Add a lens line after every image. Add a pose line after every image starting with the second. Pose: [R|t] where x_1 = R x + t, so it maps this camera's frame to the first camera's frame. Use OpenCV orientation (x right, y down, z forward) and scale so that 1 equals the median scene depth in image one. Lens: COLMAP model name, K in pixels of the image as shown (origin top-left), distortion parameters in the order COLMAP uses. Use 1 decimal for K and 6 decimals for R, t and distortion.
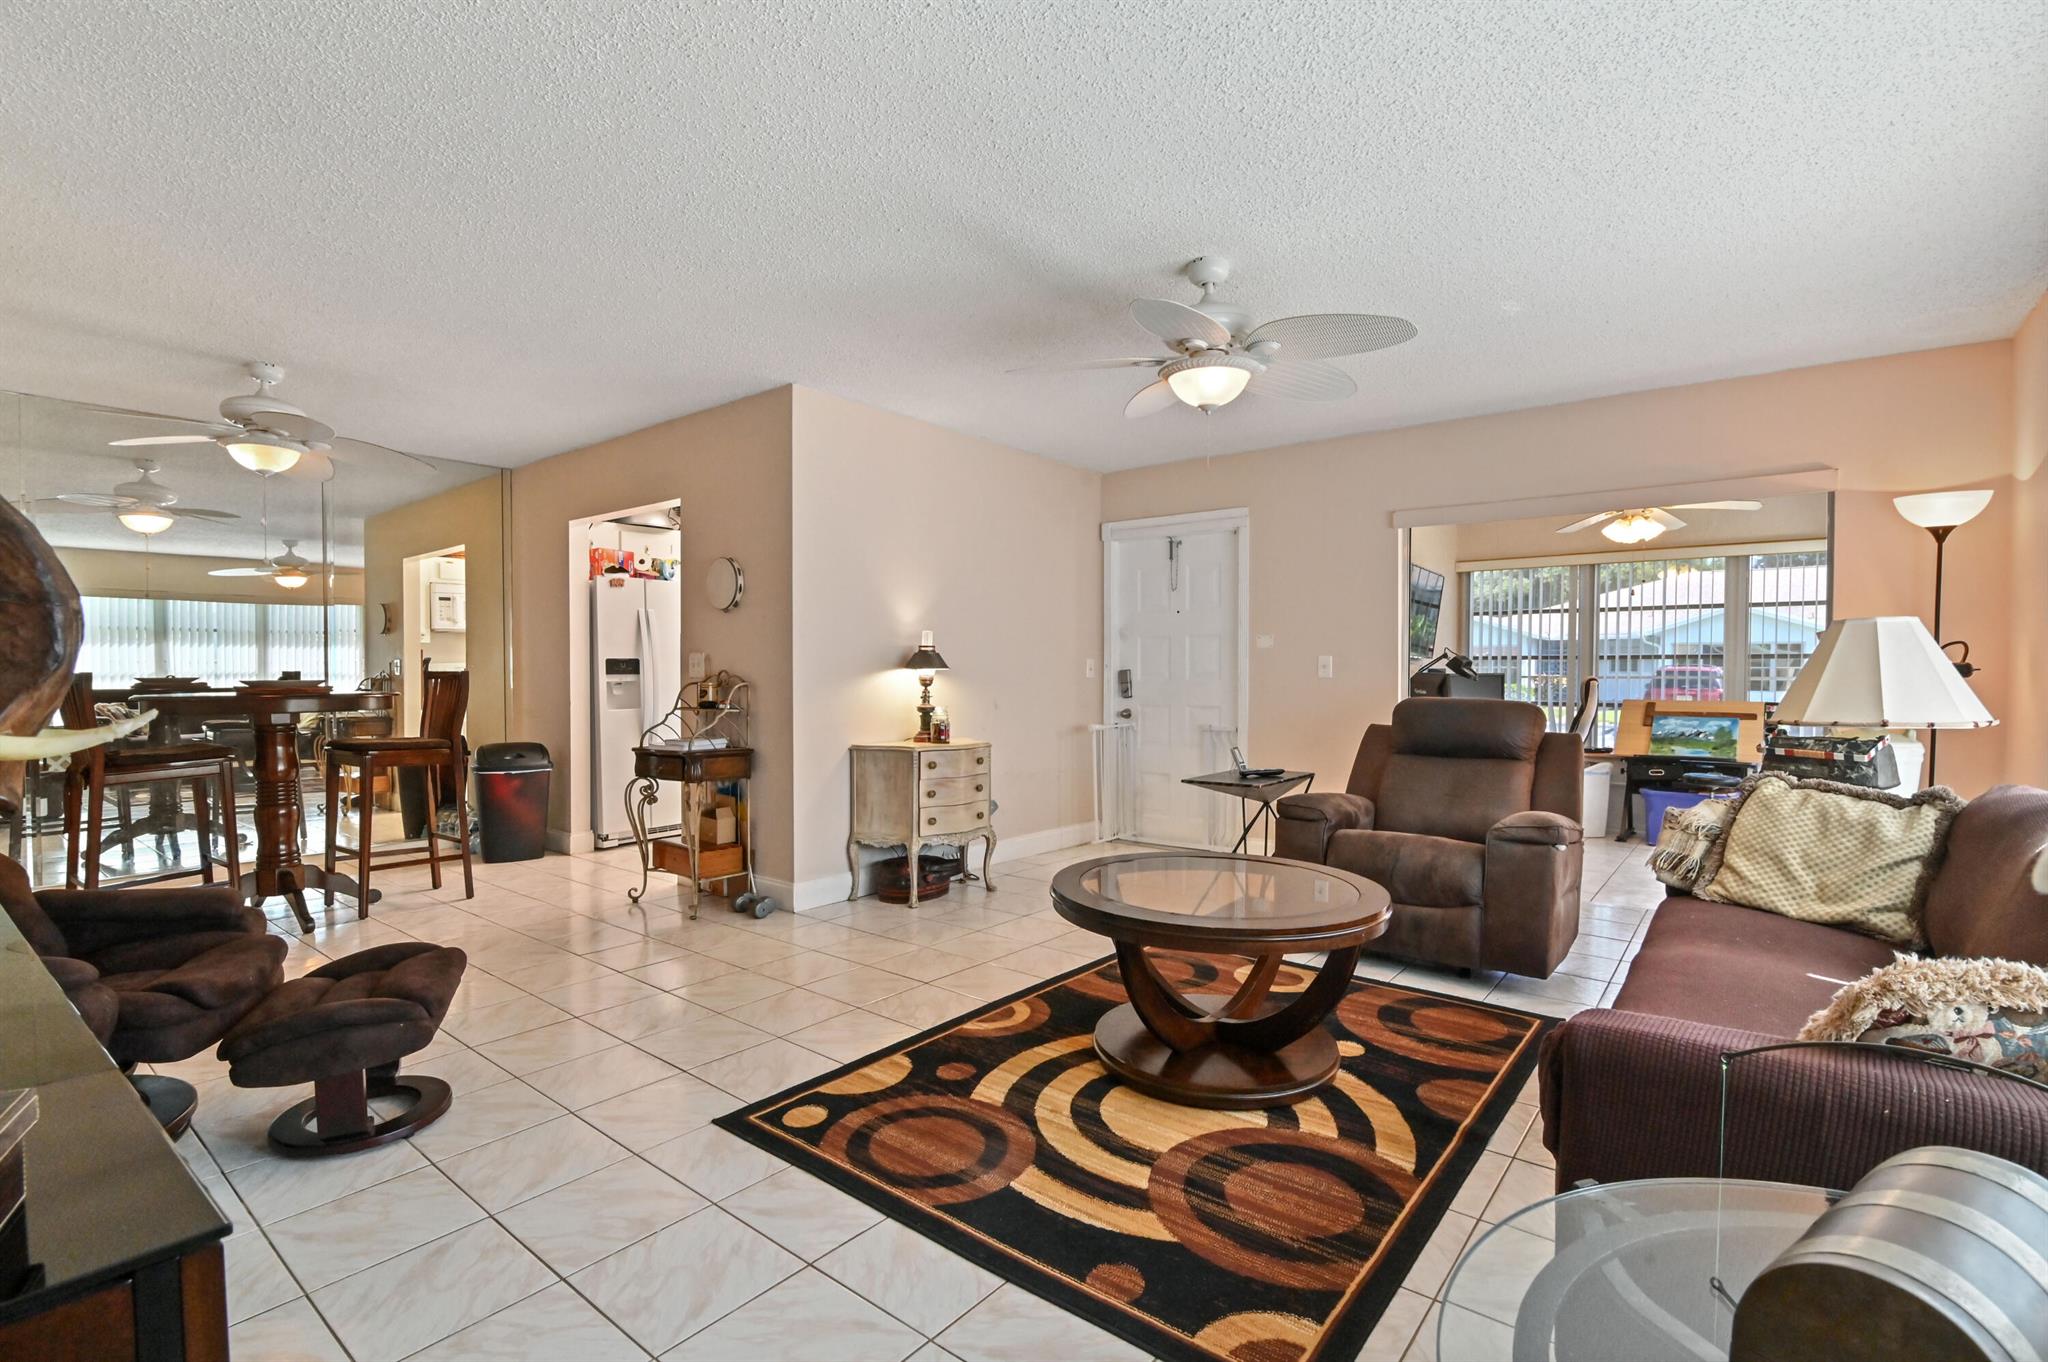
lens RADIAL K [[960.1, 0, 1024.0], [0, 960.1, 681.0], [0, 0, 1]] dist [0.001971, 0.000194]
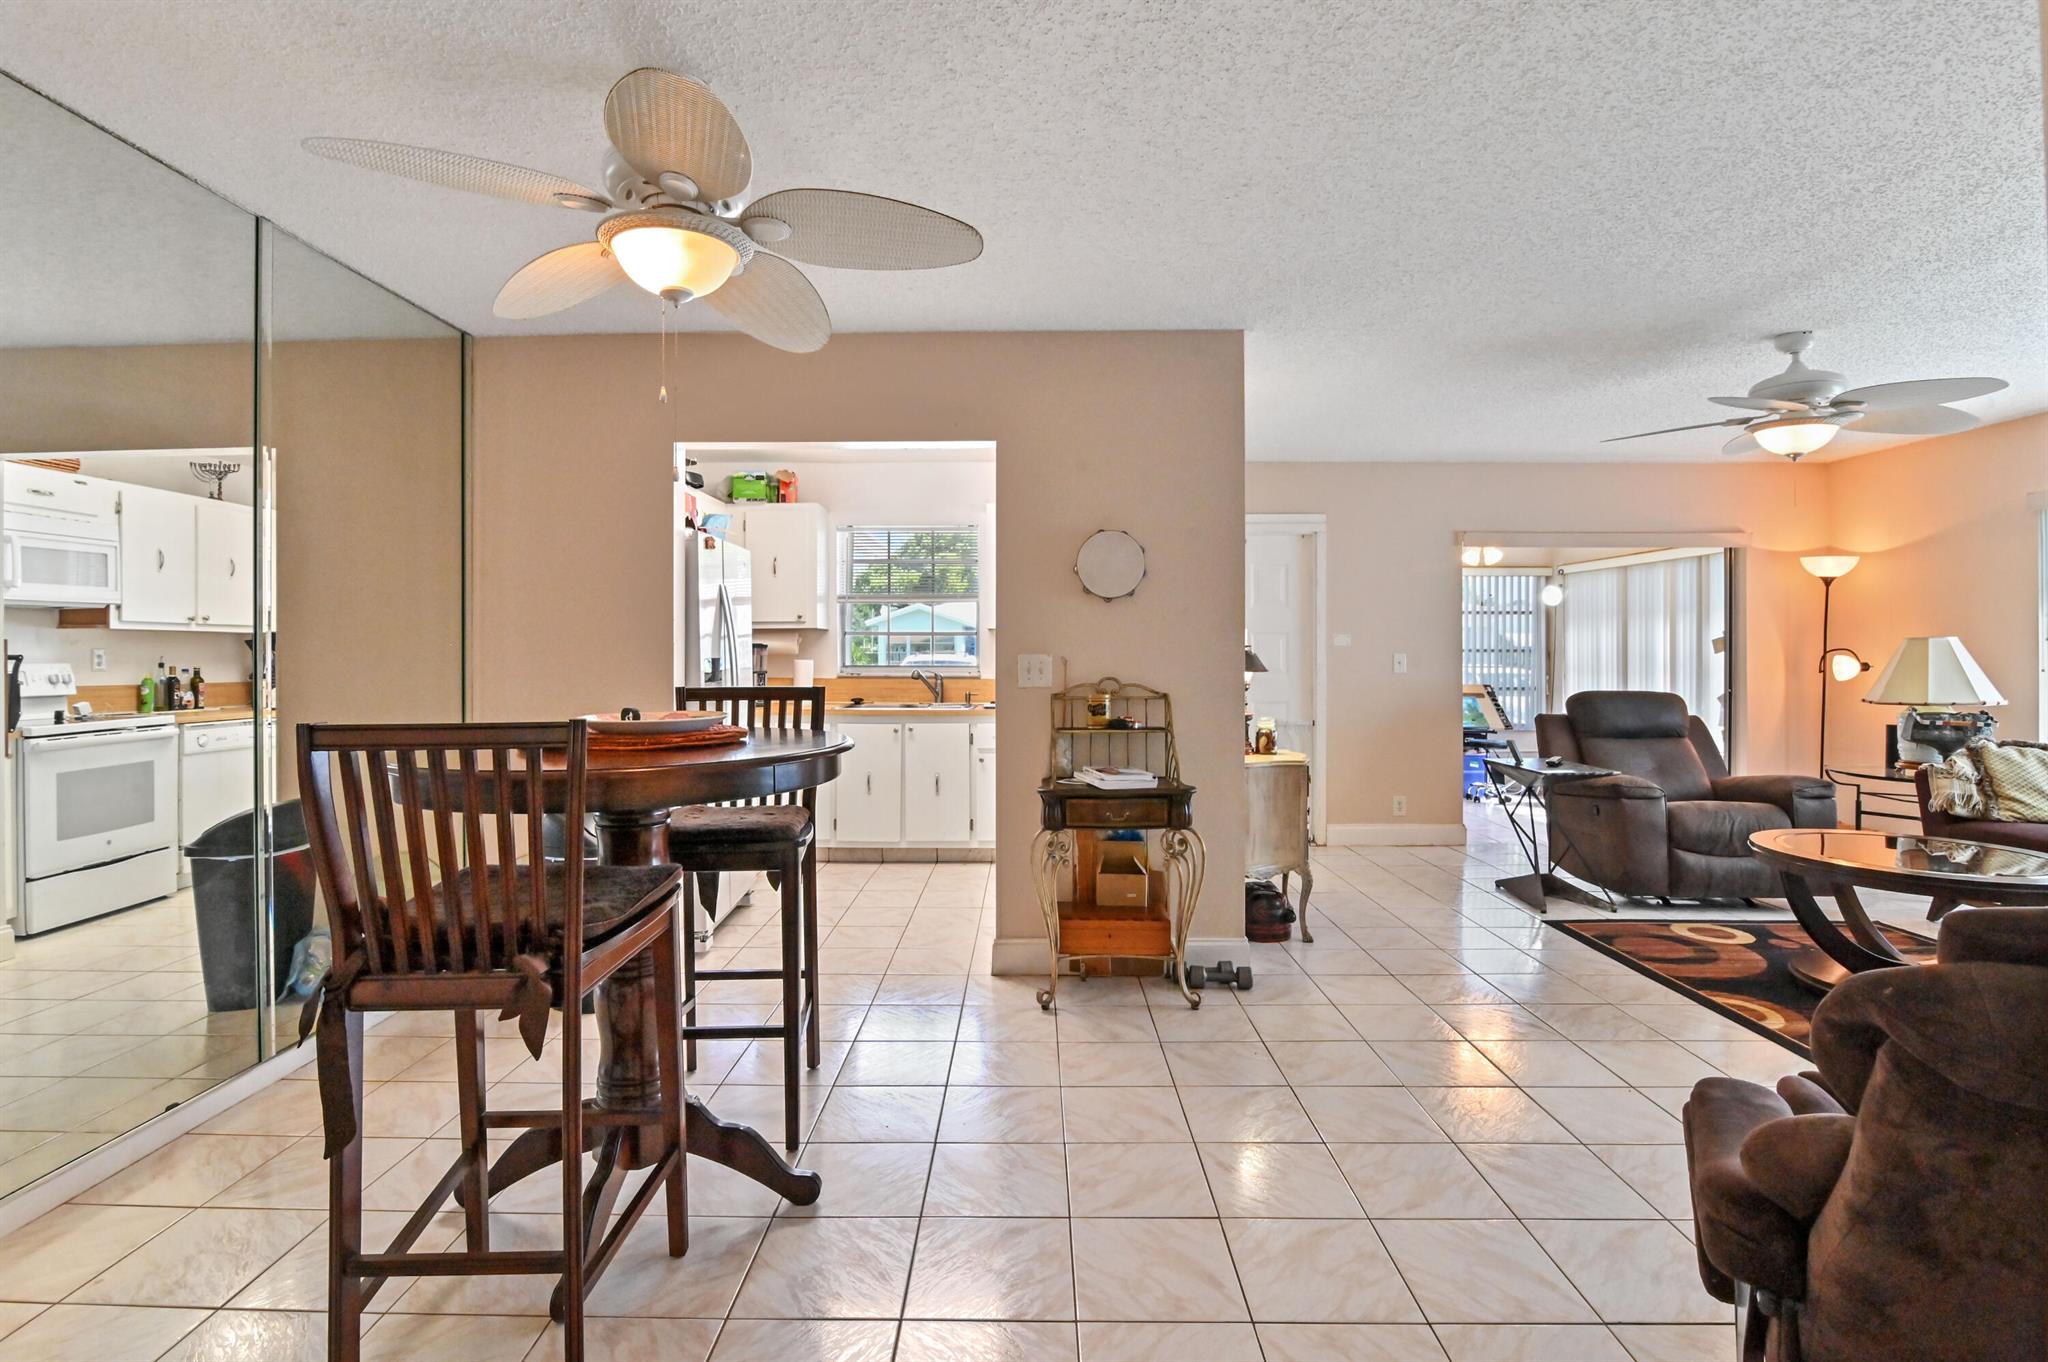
lens RADIAL K [[960.1, 0, 1024.0], [0, 960.1, 681.0], [0, 0, 1]] dist [0.001971, 0.000194]
pose [[0.786871, -0.021282, 0.616751, -1.381648], [0.007661, 0.999665, 0.024720, -0.047752], [-0.617071, -0.014727, 0.786770, 0.714582]]
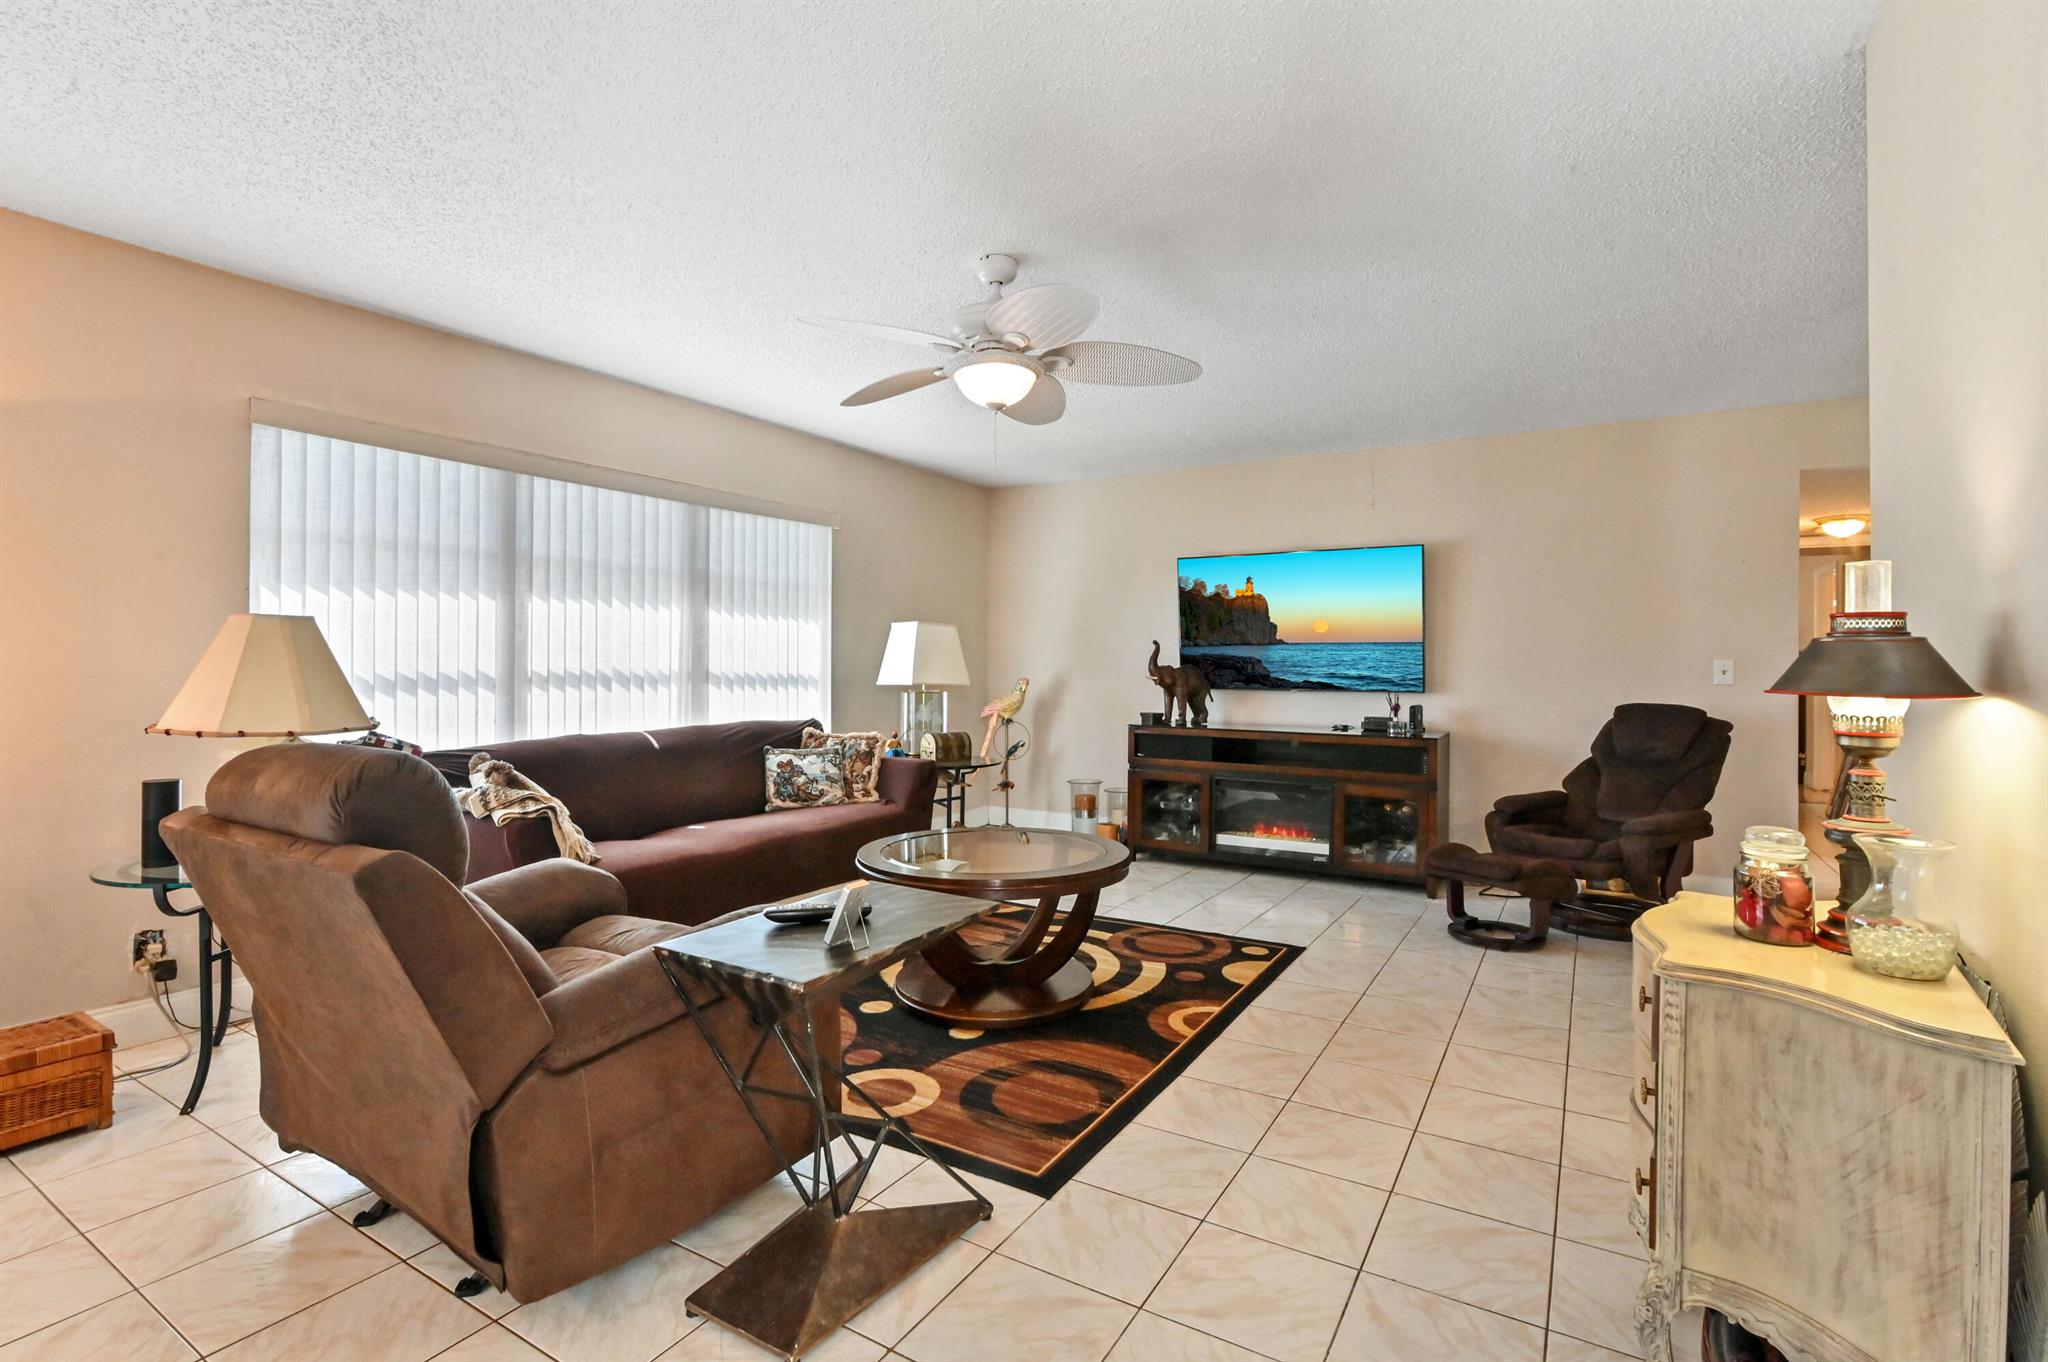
lens RADIAL K [[960.1, 0, 1024.0], [0, 960.1, 681.0], [0, 0, 1]] dist [0.001971, 0.000194]
pose [[-0.991842, 0.000809, -0.127470, 0.302559], [-0.001420, 0.999848, 0.017392, -0.025480], [0.127465, 0.017431, -0.991690, 2.110692]]
